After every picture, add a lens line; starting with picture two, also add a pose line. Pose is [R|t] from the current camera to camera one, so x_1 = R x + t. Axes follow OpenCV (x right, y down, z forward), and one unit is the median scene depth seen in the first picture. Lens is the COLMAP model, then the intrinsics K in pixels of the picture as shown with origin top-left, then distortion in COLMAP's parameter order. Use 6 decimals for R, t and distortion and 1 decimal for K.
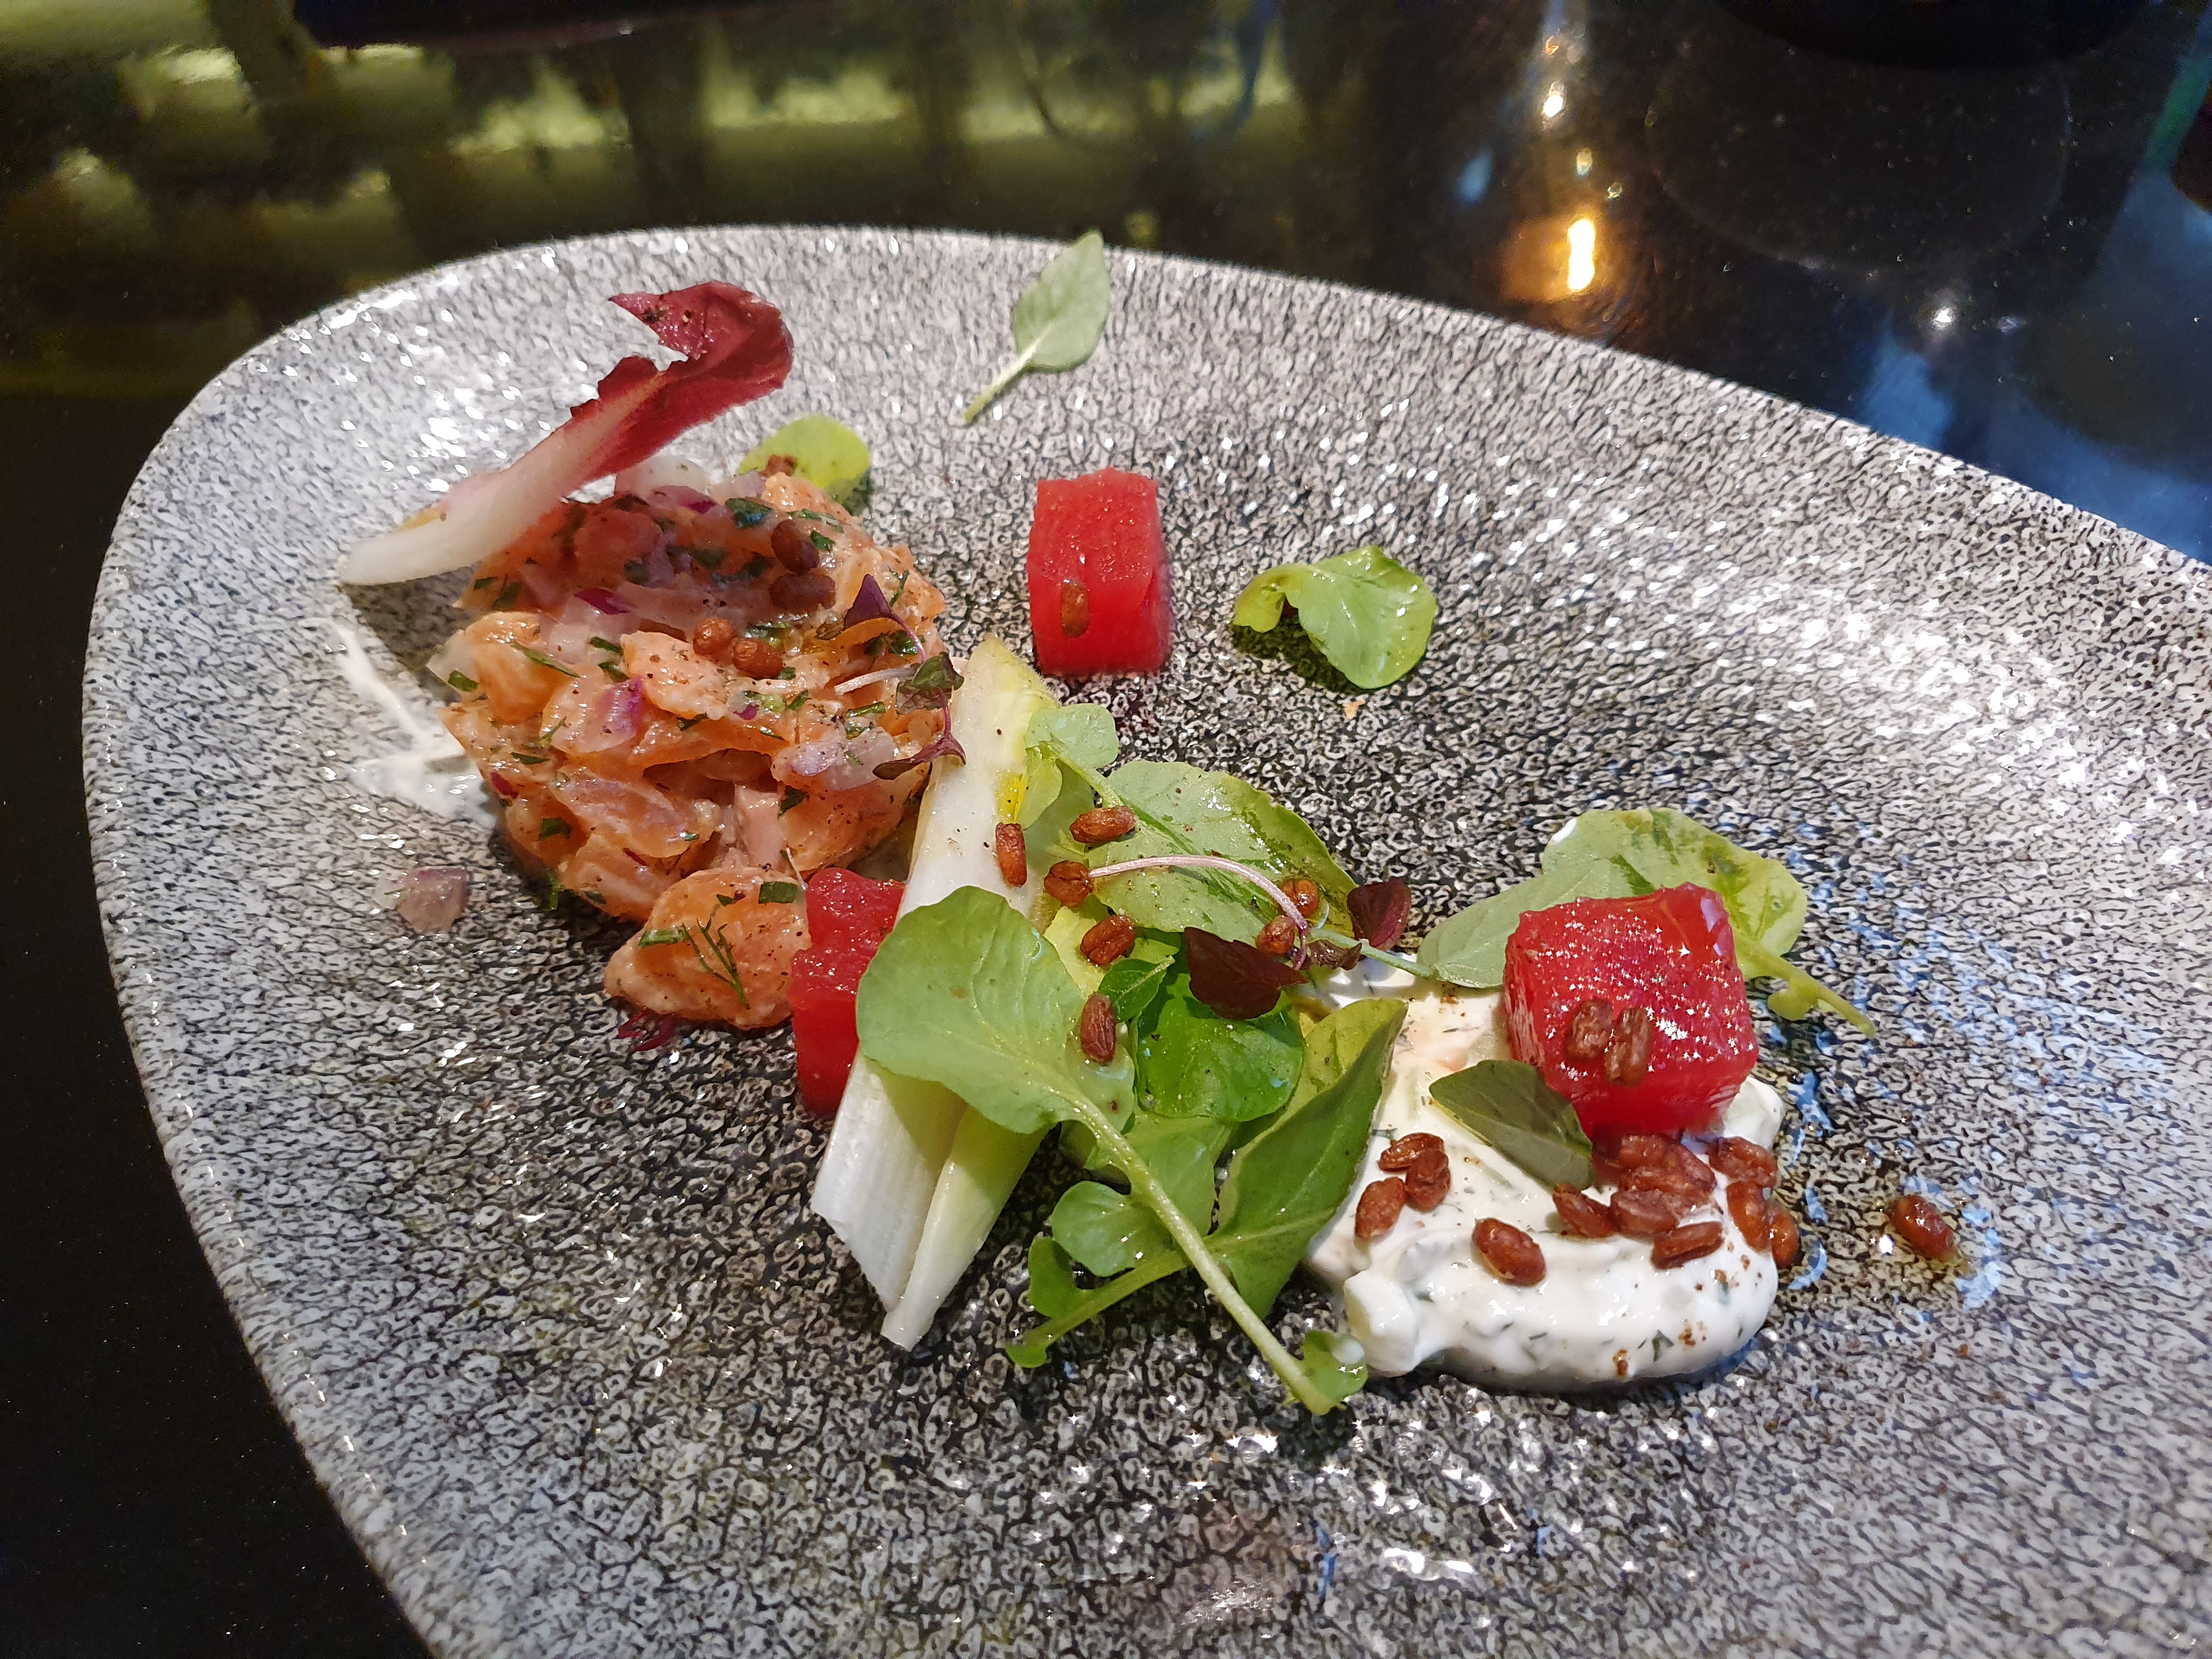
lens RADIAL K [[1773.3, 0, 1106.0], [0, 1773.3, 829.5], [0, 0, 1]] dist [-0.086910, 0.126767]
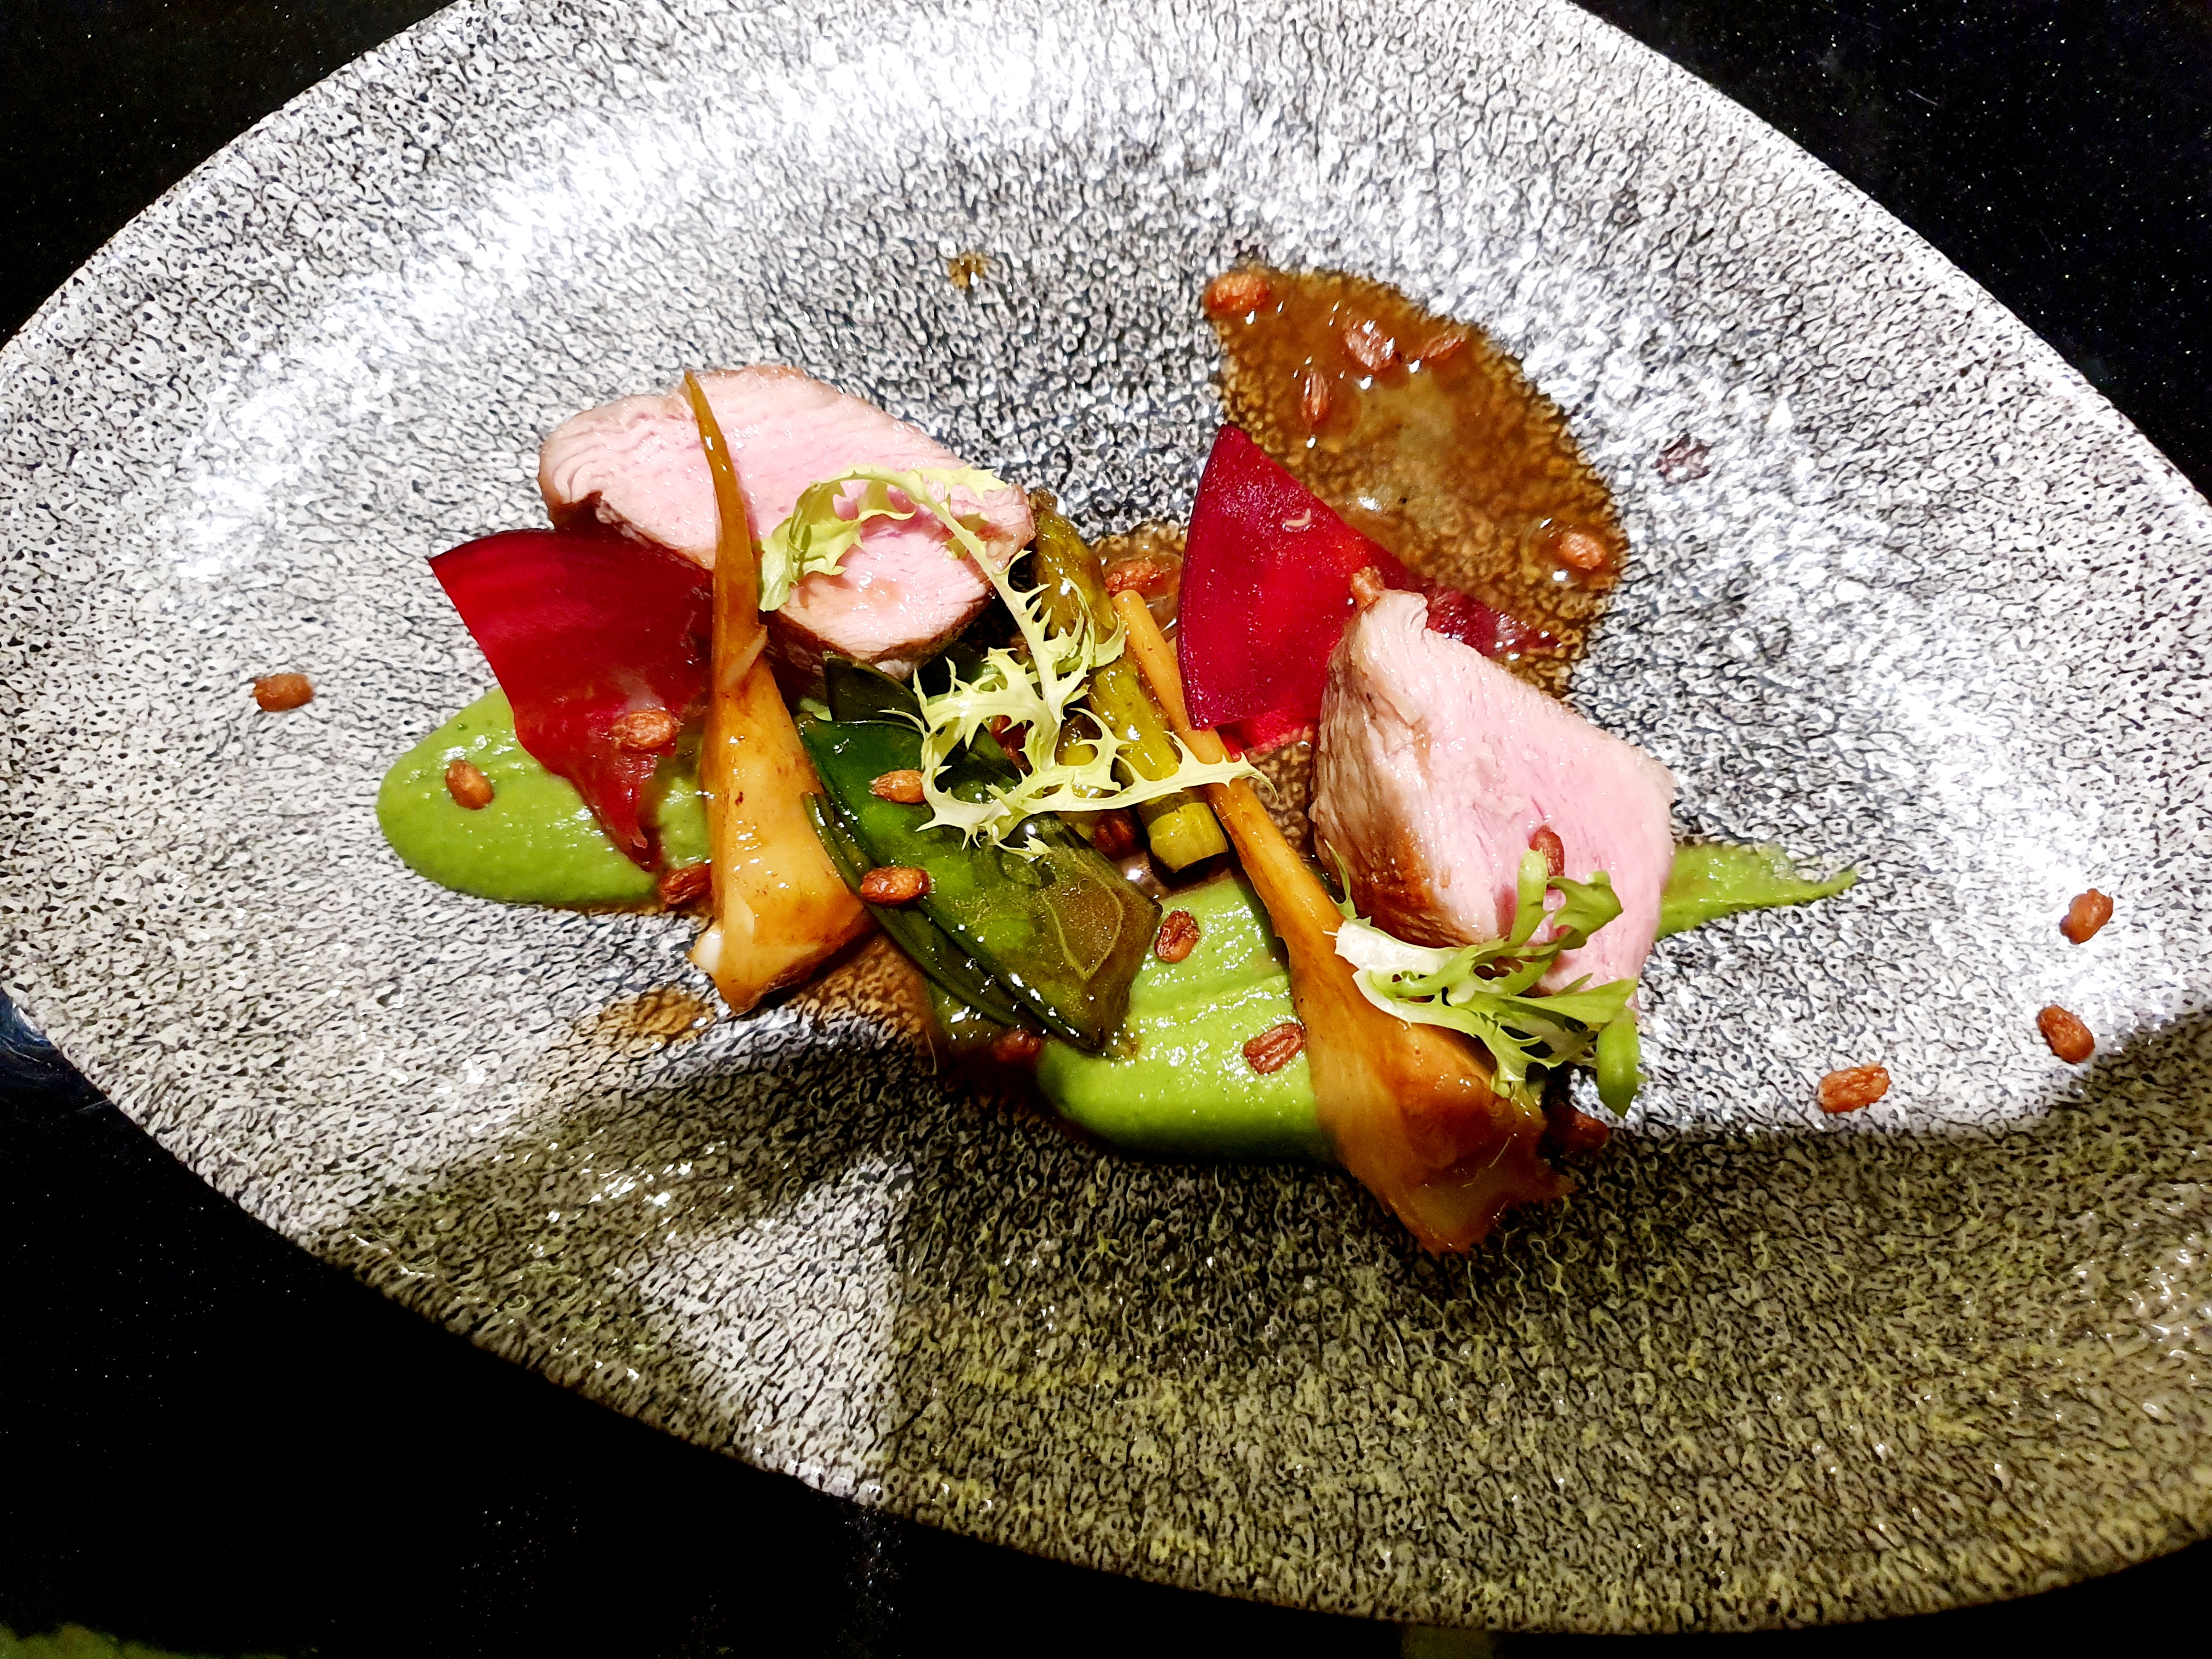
lens RADIAL K [[1709.5, 0, 1106.5], [0, 1709.5, 646.3], [0, 0, 1]] dist [-0.056203, 0.095503]
pose [[-0.983665, 0.157336, 0.087459, -0.009854], [-0.037895, -0.655960, 0.753844, -0.727063], [0.175977, 0.738215, 0.651207, 0.286651]]
